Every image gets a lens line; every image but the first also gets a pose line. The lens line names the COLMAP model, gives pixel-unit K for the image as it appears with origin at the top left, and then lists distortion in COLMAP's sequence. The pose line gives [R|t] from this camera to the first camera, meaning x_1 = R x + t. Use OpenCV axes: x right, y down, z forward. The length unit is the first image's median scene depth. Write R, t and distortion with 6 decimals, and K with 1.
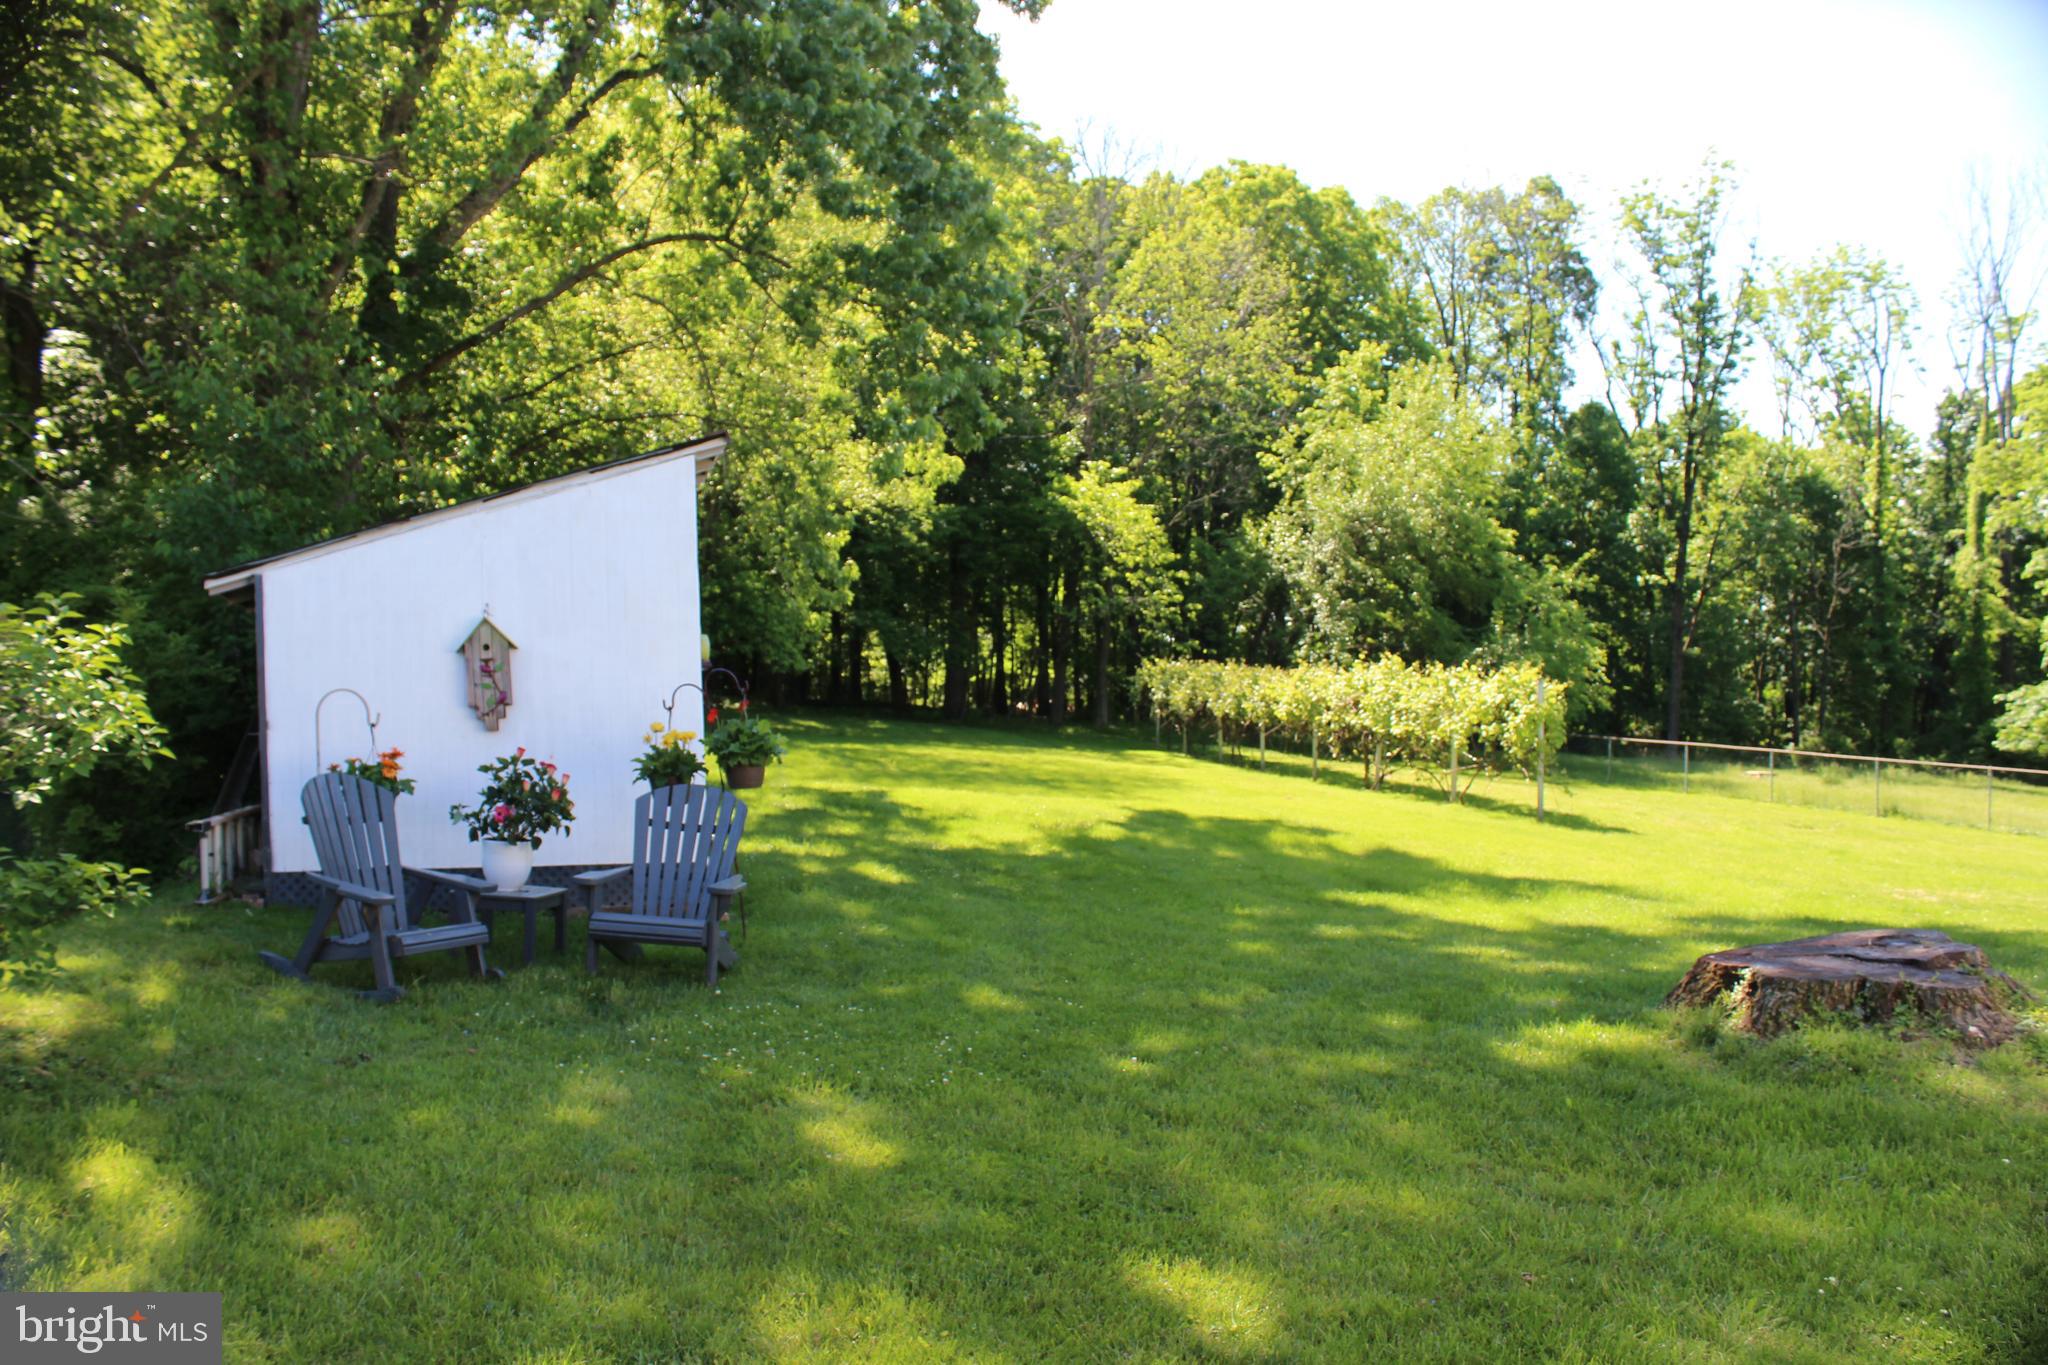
lens RADIAL K [[1686.5, 0, 1034.6], [0, 1686.5, 674.0], [0, 0, 1]] dist [-0.165707, 0.139381]
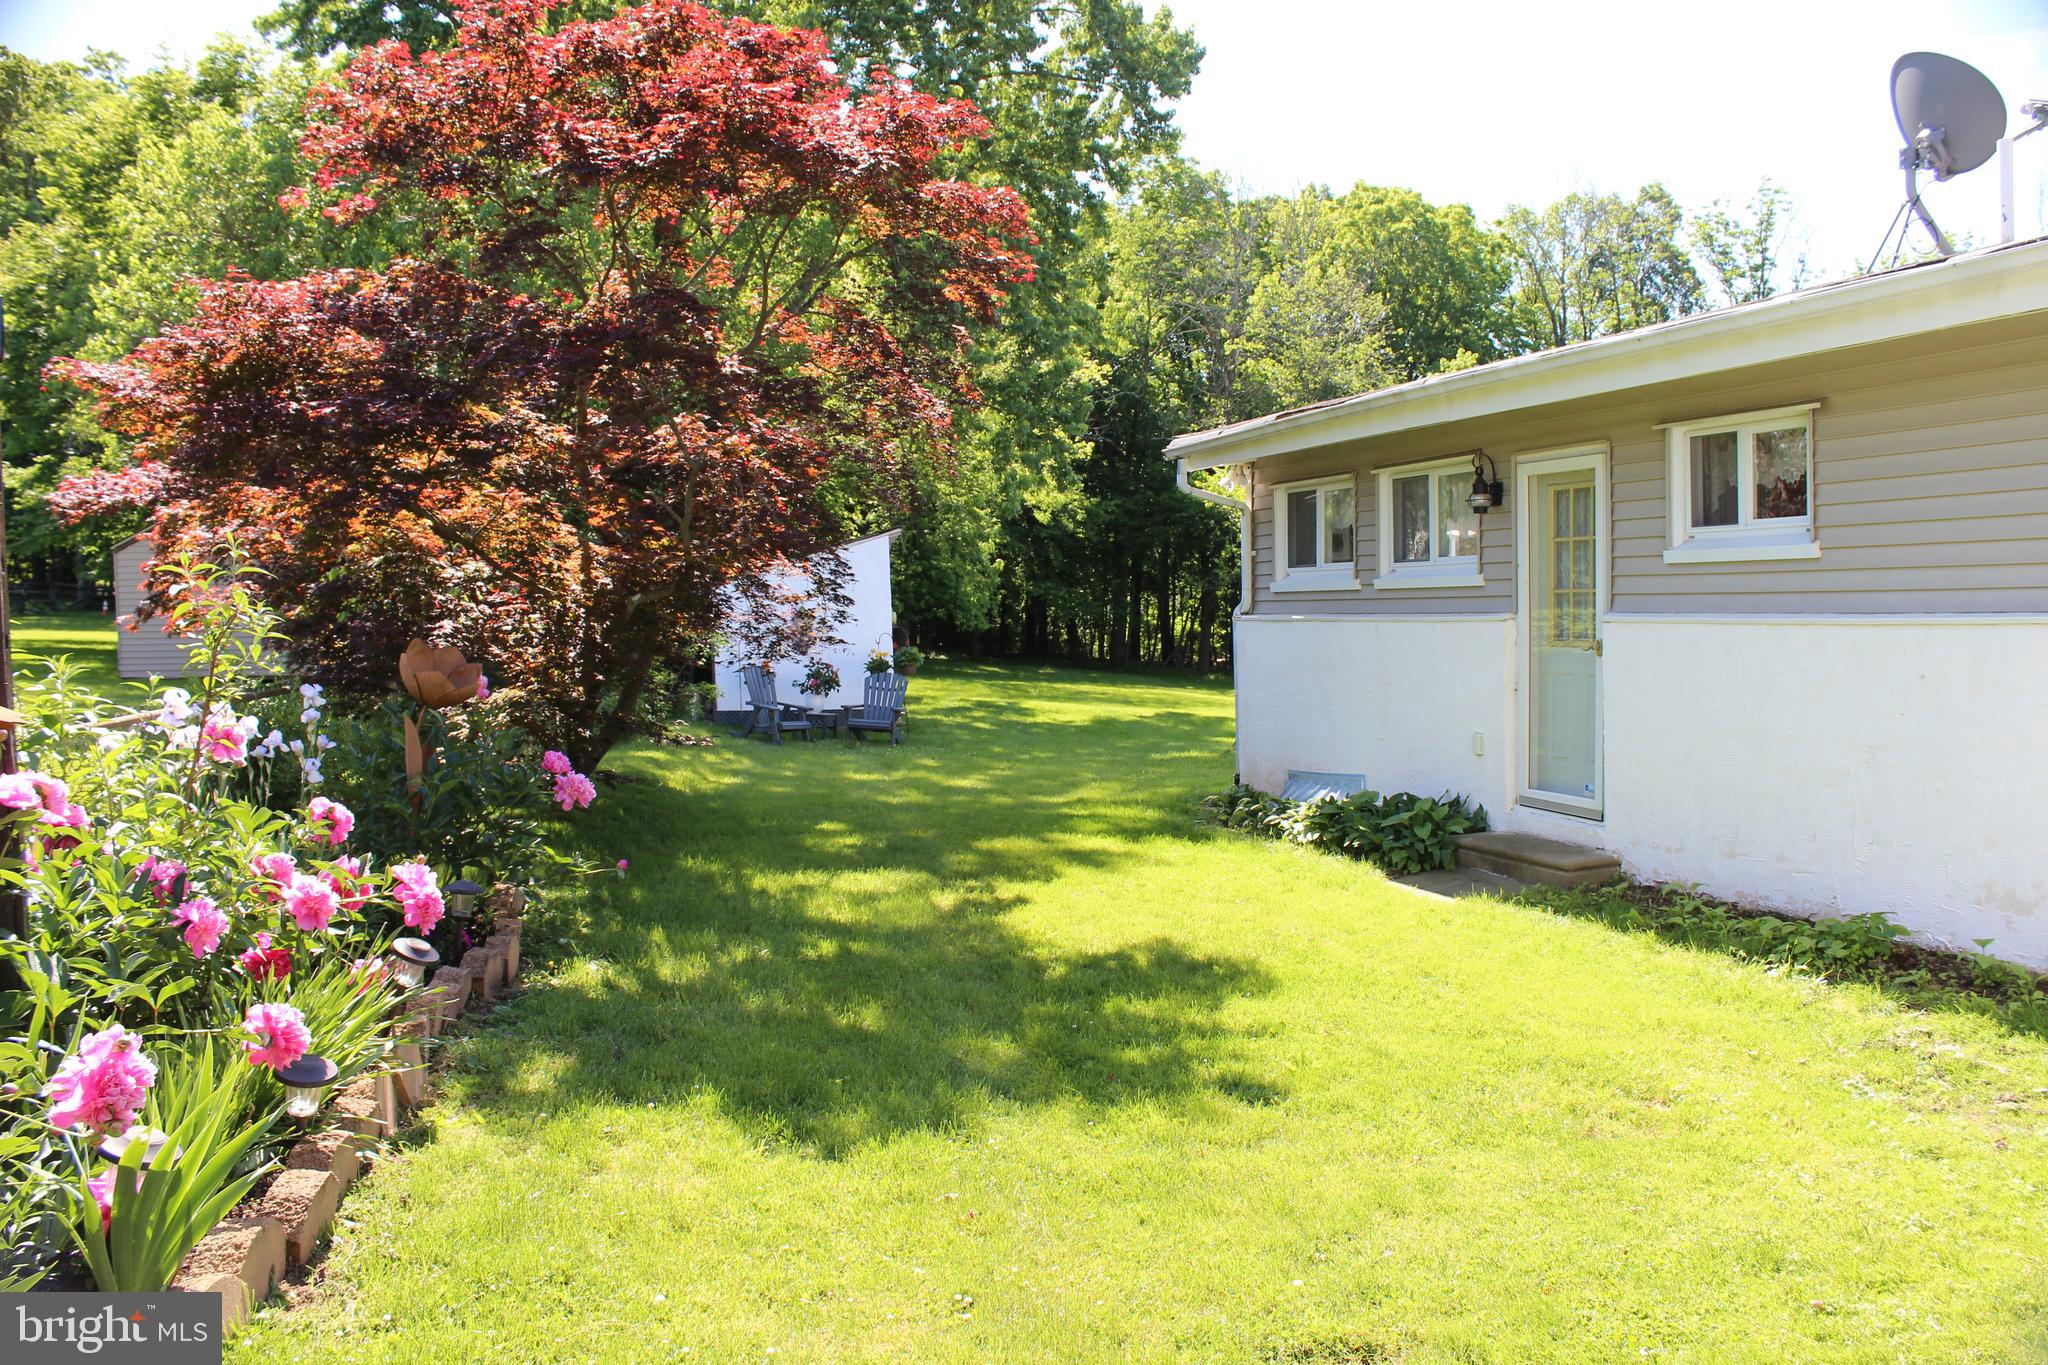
lens RADIAL K [[1686.5, 0, 1034.6], [0, 1686.5, 674.0], [0, 0, 1]] dist [-0.165707, 0.139381]
pose [[0.991133, 0.003236, -0.132834, 0.054008], [0.000402, 0.999626, 0.027352, -0.000230], [0.132872, -0.027163, 0.990761, -0.227185]]
